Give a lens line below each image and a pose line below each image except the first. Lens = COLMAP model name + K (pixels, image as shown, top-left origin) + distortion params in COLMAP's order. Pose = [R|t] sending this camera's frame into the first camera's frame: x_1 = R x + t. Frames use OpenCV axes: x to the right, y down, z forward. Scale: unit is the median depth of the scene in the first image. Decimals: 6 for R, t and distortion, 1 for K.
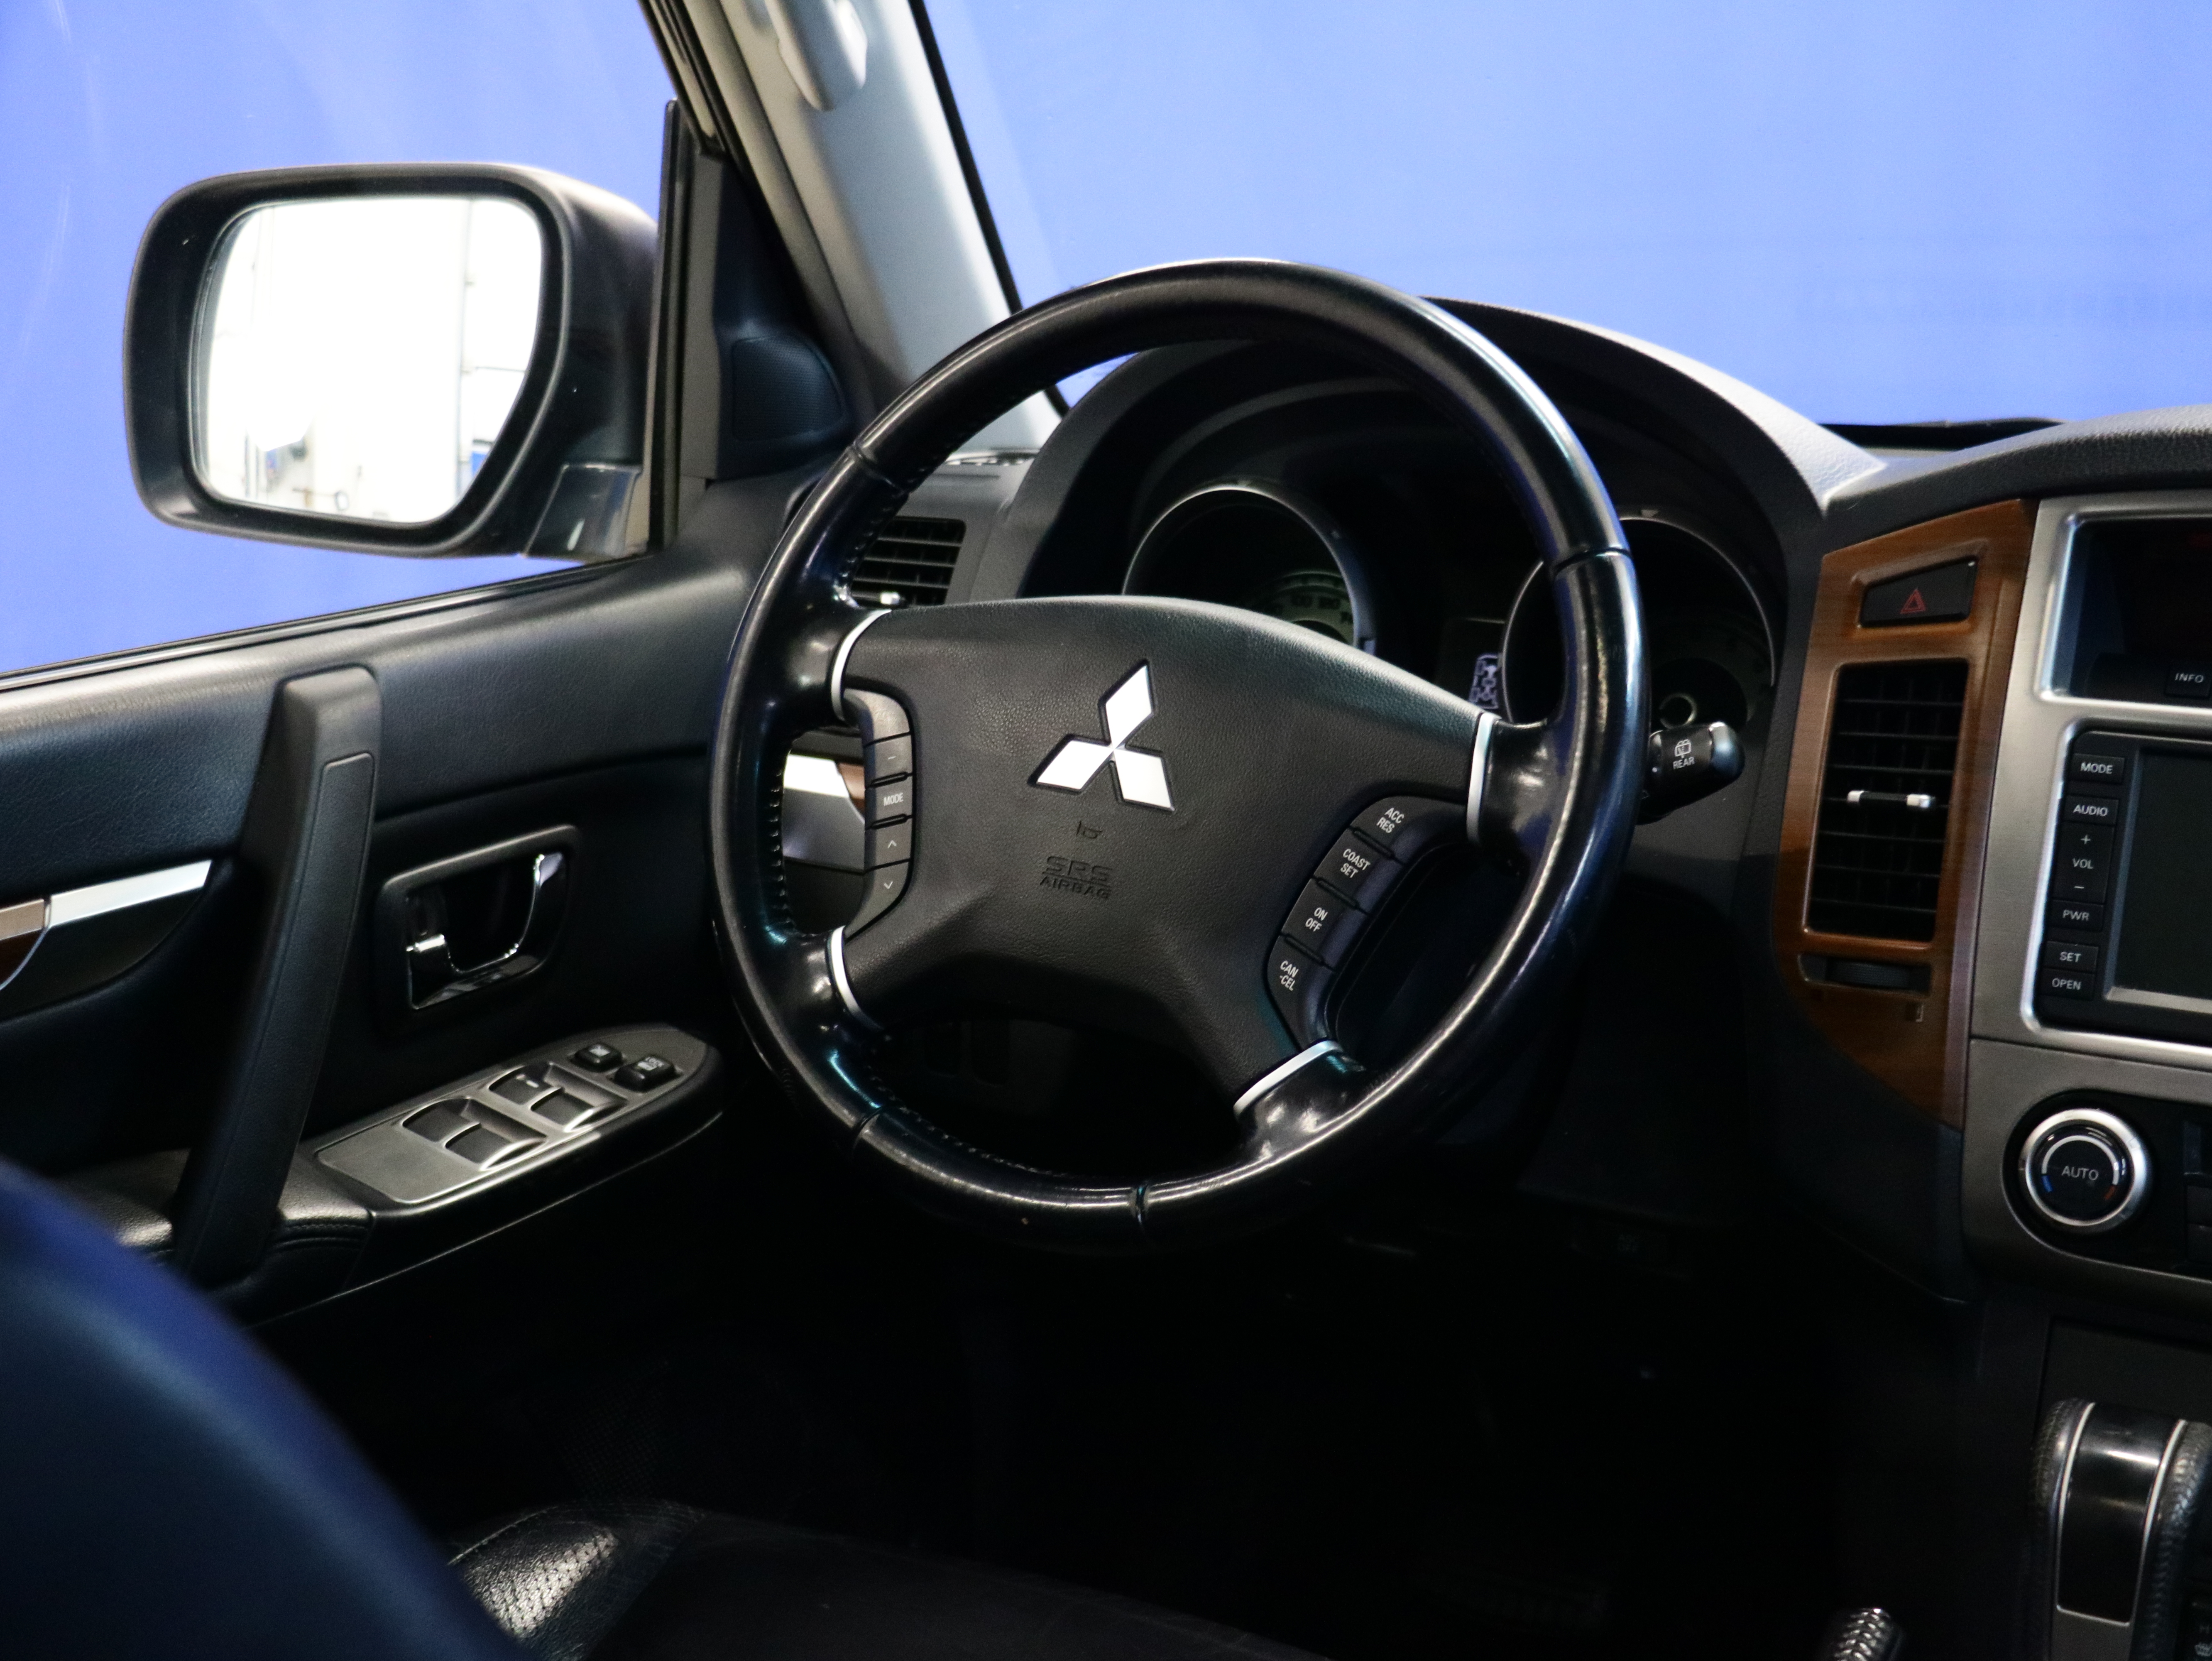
lens RADIAL K [[3200.1, 0, 1104.0], [0, 3200.1, 820.3], [0, 0, 1]] dist [0.050927, 0.000000]
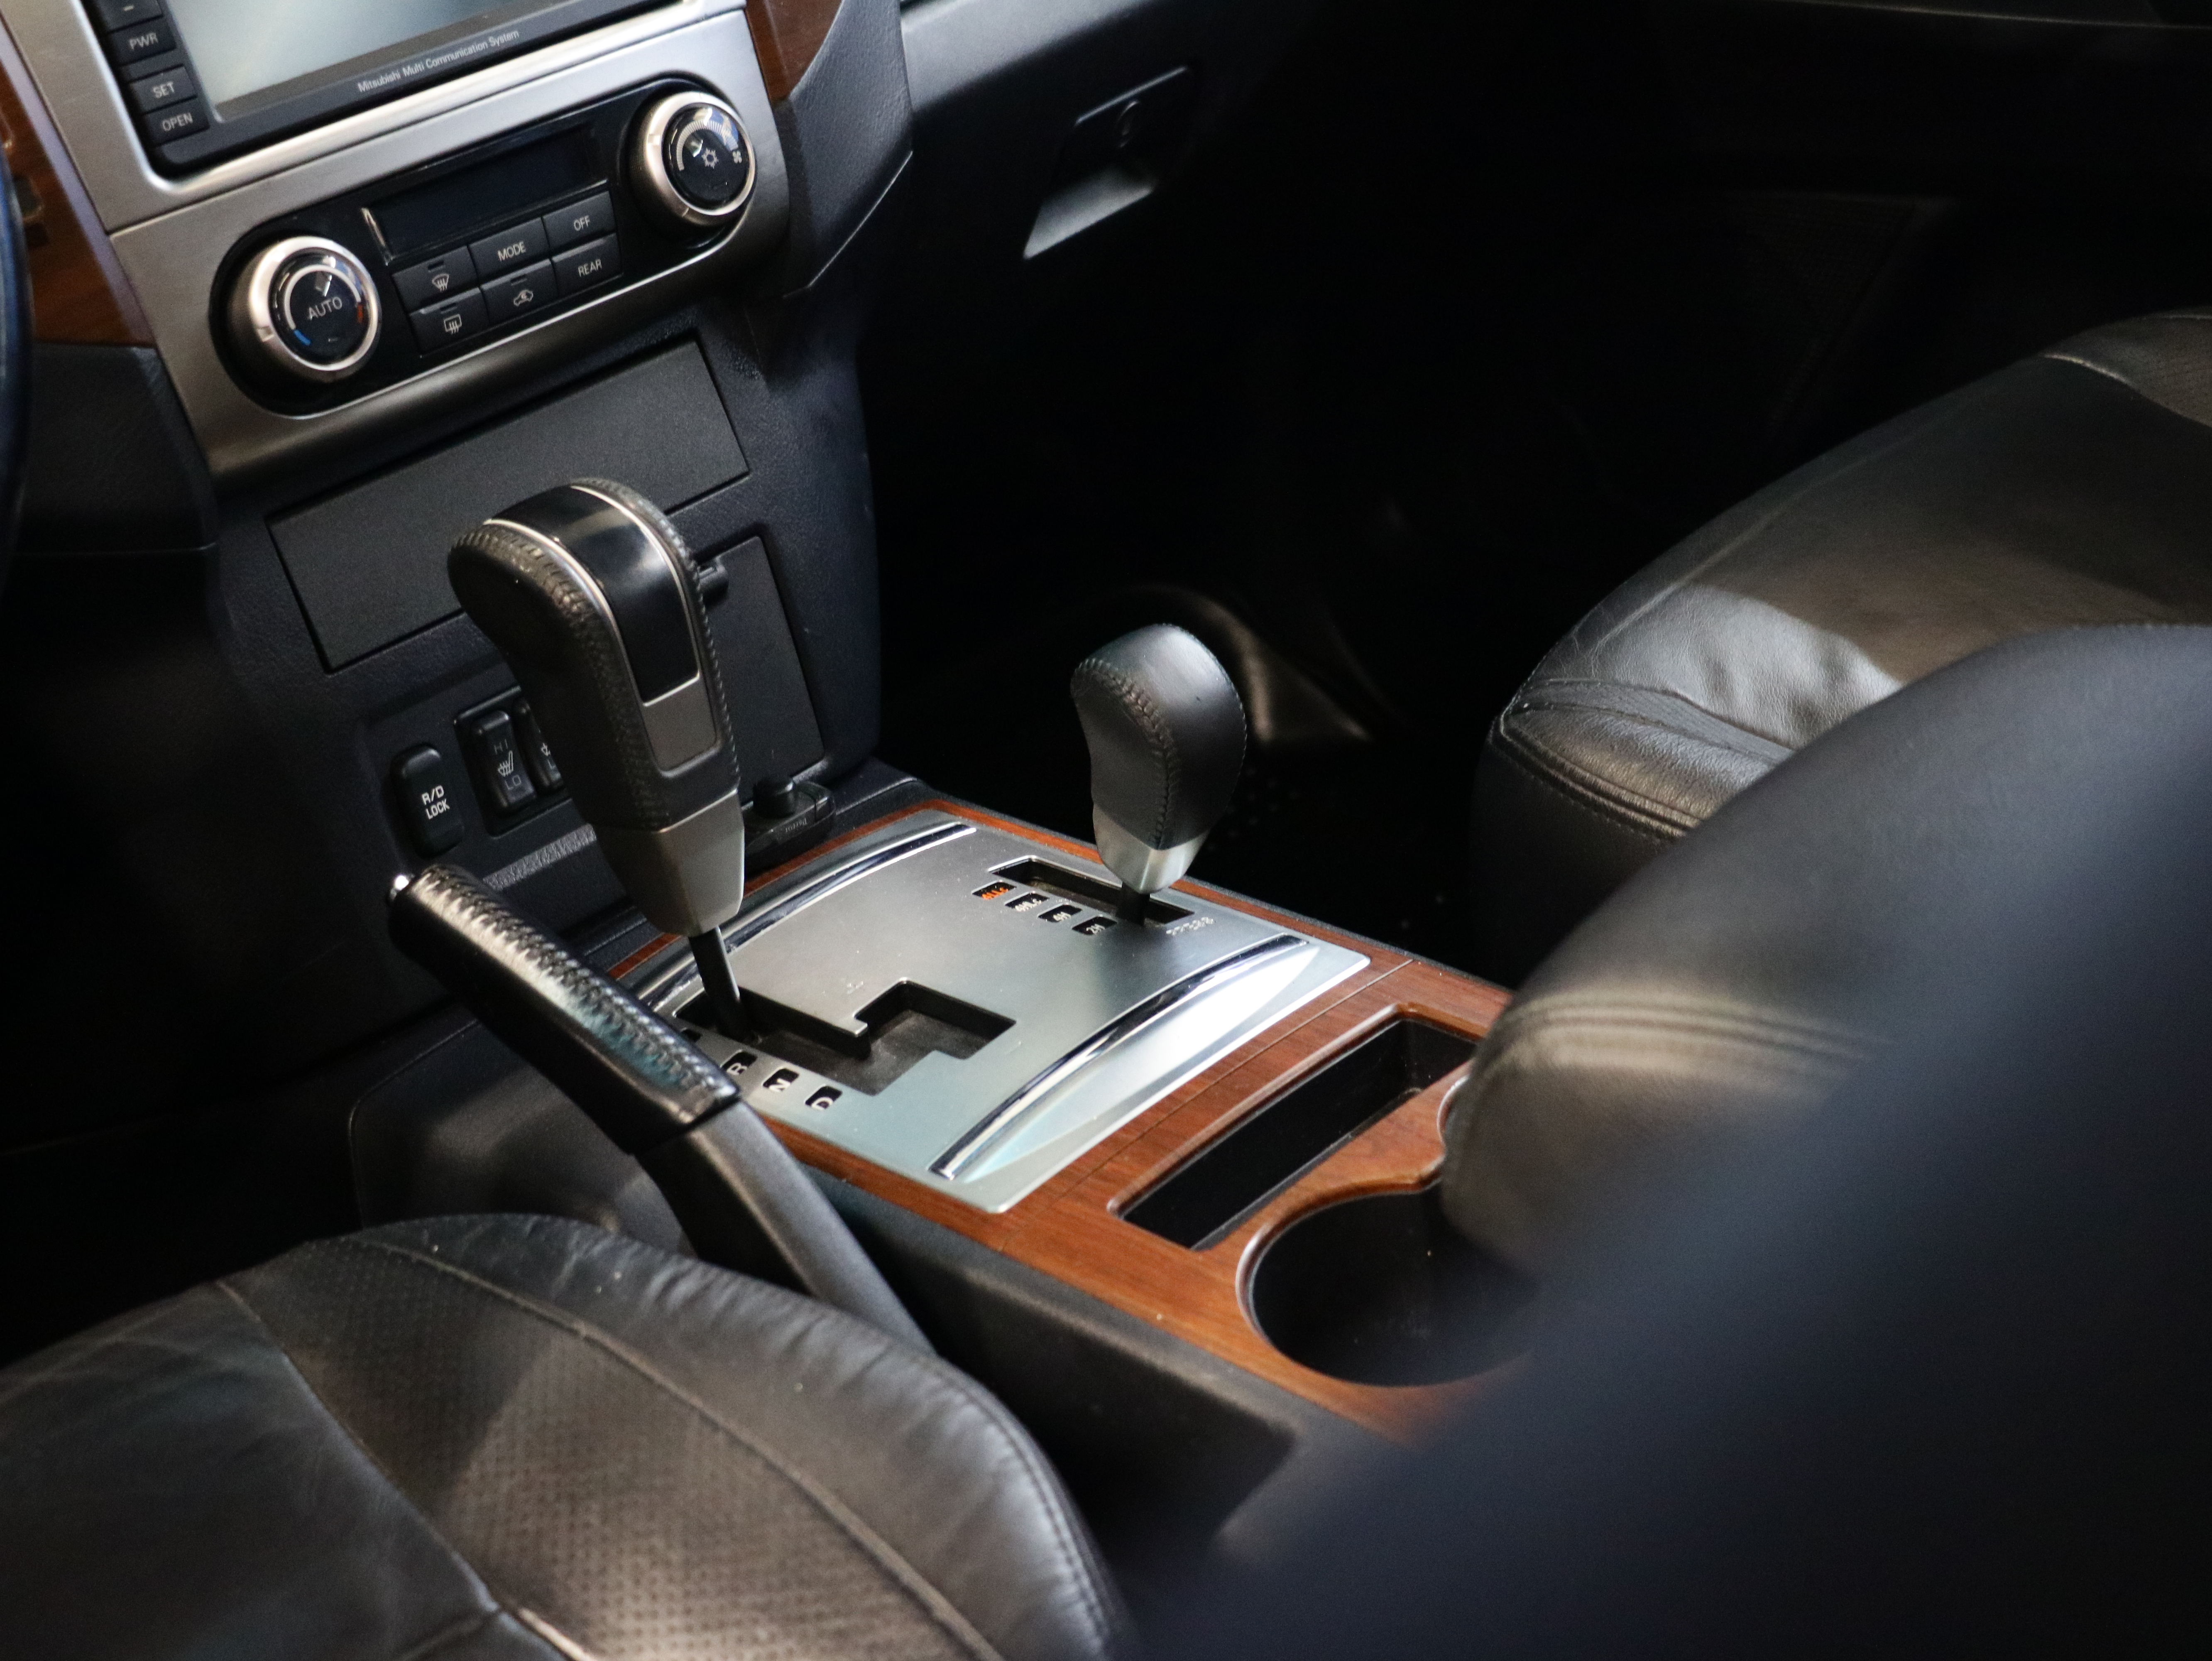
lens RADIAL K [[3436.0, 0, 1119.2], [0, 3436.0, 819.1], [0, 0, 1]] dist [-0.040992, 0.000000]
pose [[0.209832, -0.469649, 0.857555, -0.481499], [0.332501, 0.859083, 0.389127, -0.055801], [-0.919464, 0.203486, 0.336422, 0.513334]]
